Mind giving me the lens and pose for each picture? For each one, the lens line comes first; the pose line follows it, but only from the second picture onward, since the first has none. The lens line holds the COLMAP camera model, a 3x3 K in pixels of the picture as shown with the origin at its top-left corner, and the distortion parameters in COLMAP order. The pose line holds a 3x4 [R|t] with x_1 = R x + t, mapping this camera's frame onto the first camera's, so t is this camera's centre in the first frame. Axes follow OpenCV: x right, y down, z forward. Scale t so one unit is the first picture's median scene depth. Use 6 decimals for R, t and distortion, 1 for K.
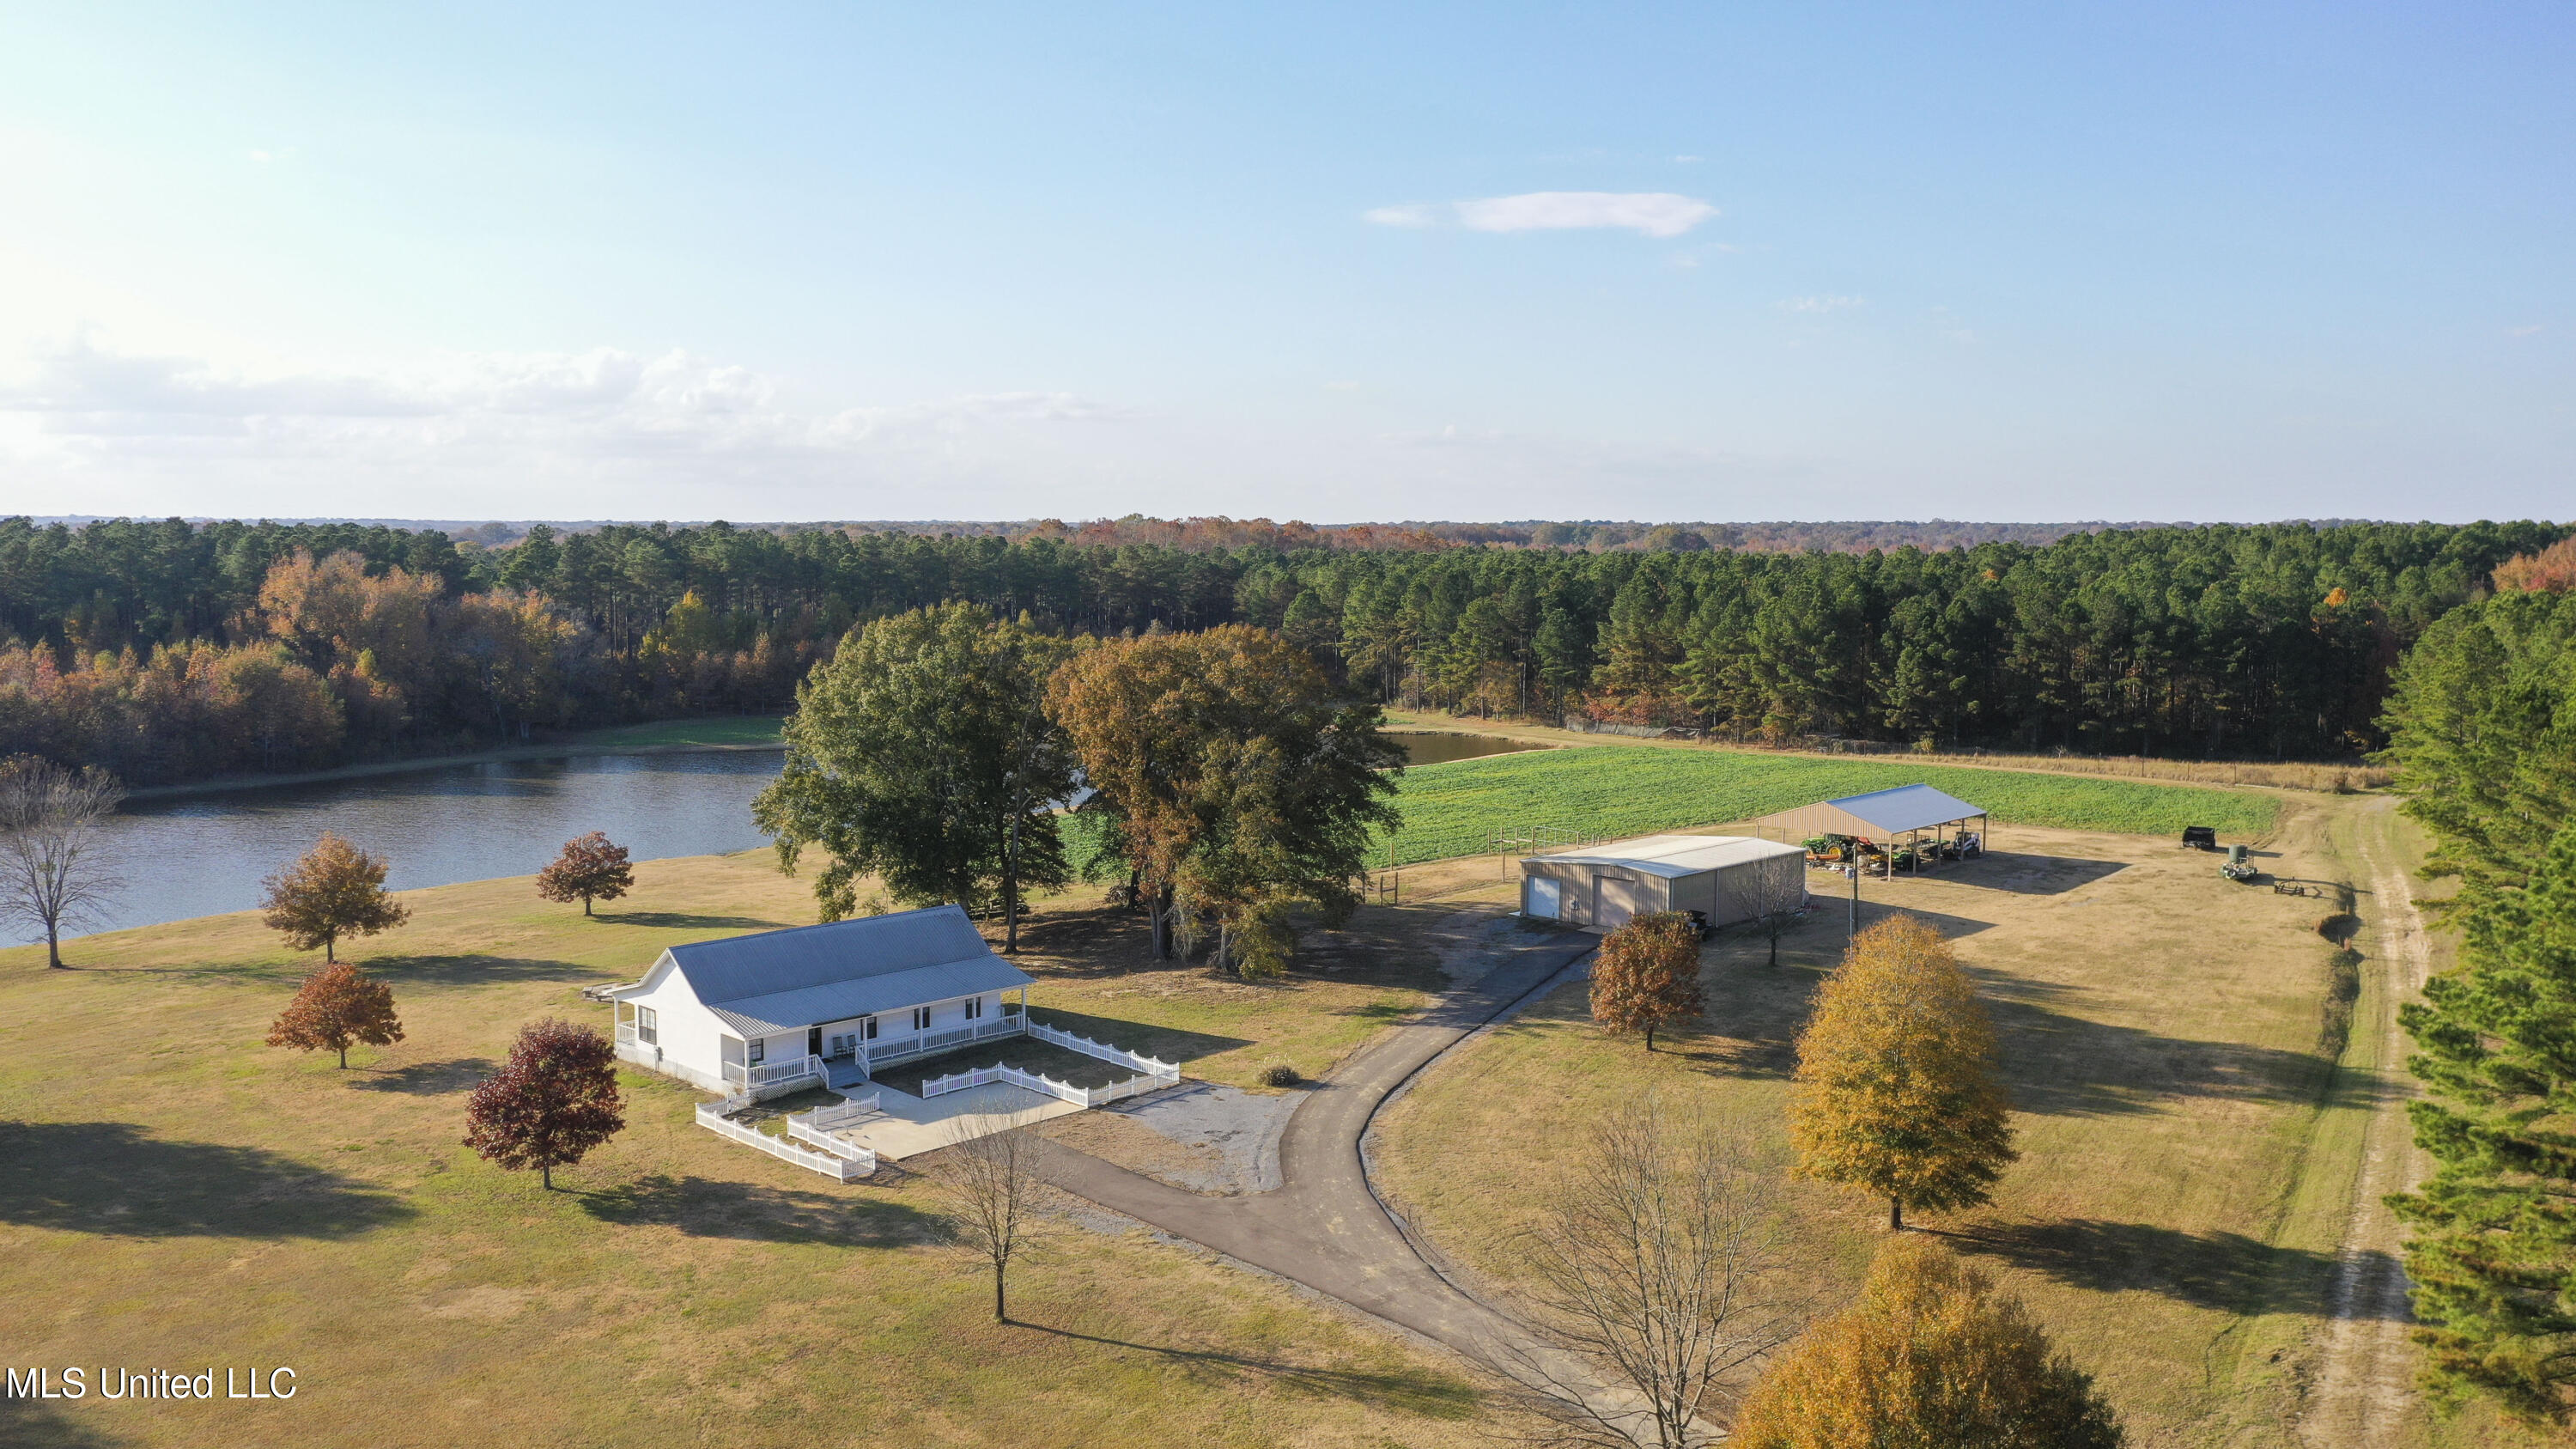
lens RADIAL K [[2050.3, 0, 1289.6], [0, 2050.3, 722.5], [0, 0, 1]] dist [0.012744, 0.005137]
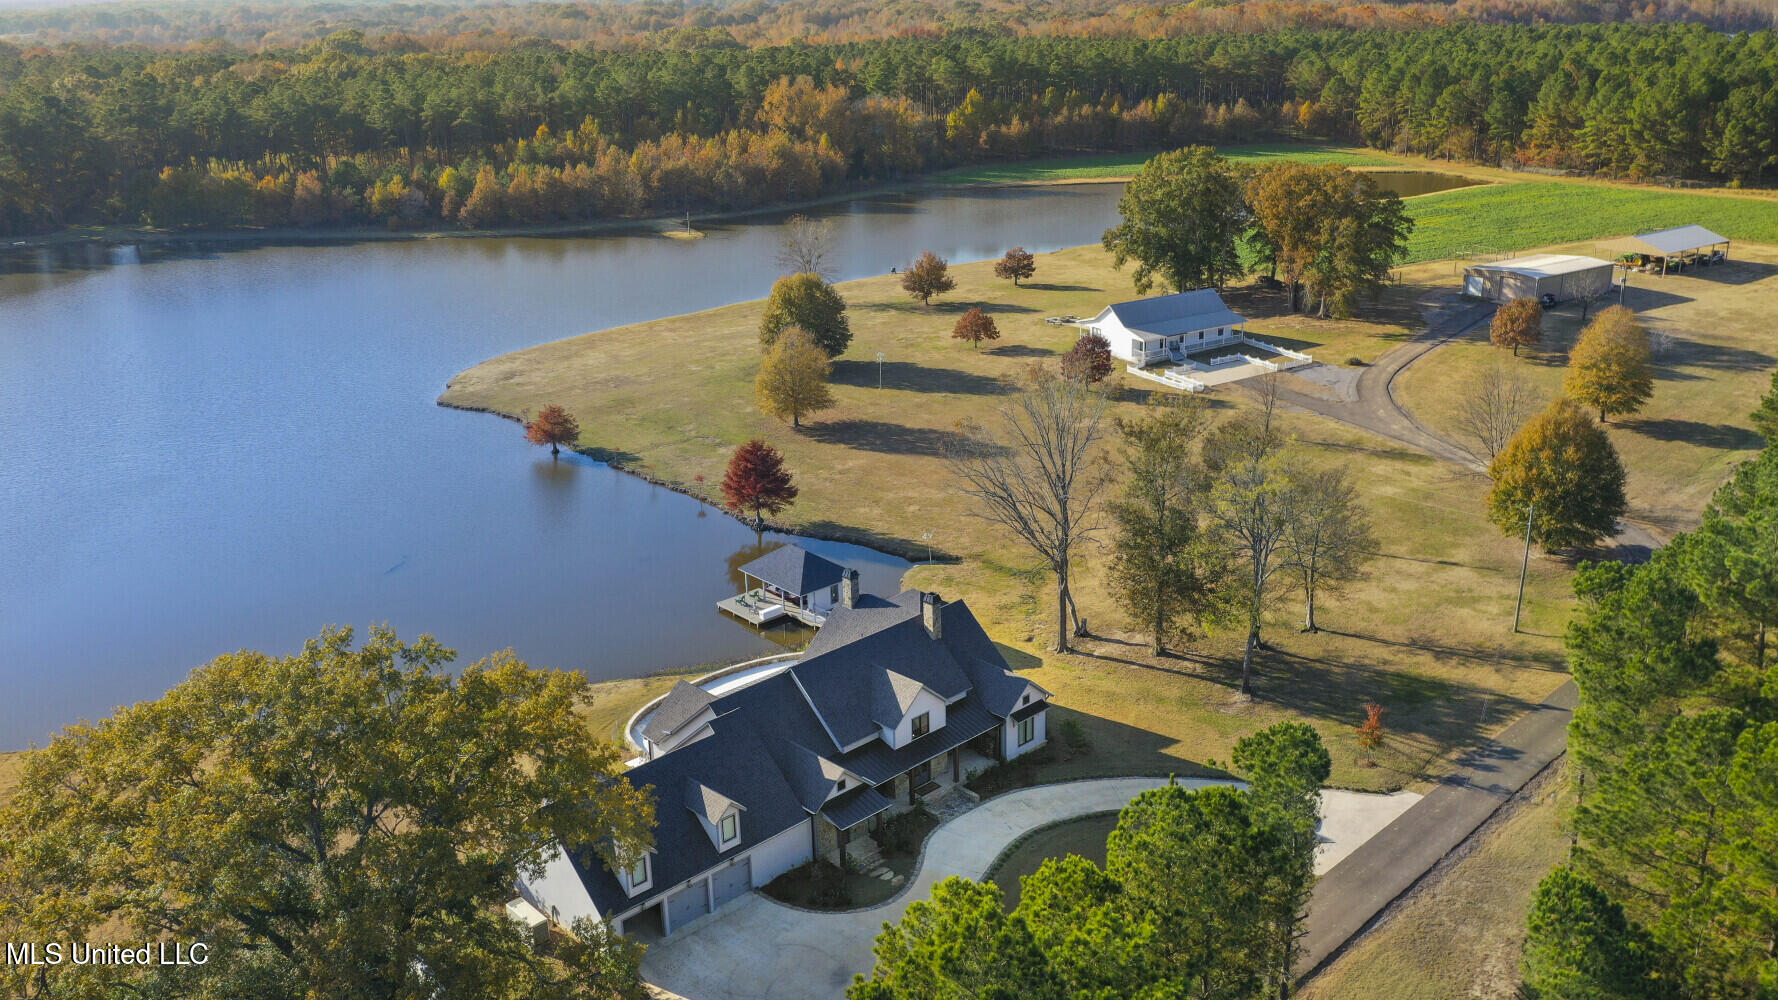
lens RADIAL K [[1414.9, 0, 885.9], [0, 1414.9, 497.2], [0, 0, 1]] dist [0.012744, 0.005137]
pose [[0.964042, 0.055703, -0.259845, -0.064423], [0.012186, 0.967491, 0.252612, -0.074730], [0.265469, -0.246695, 0.932024, -0.540535]]
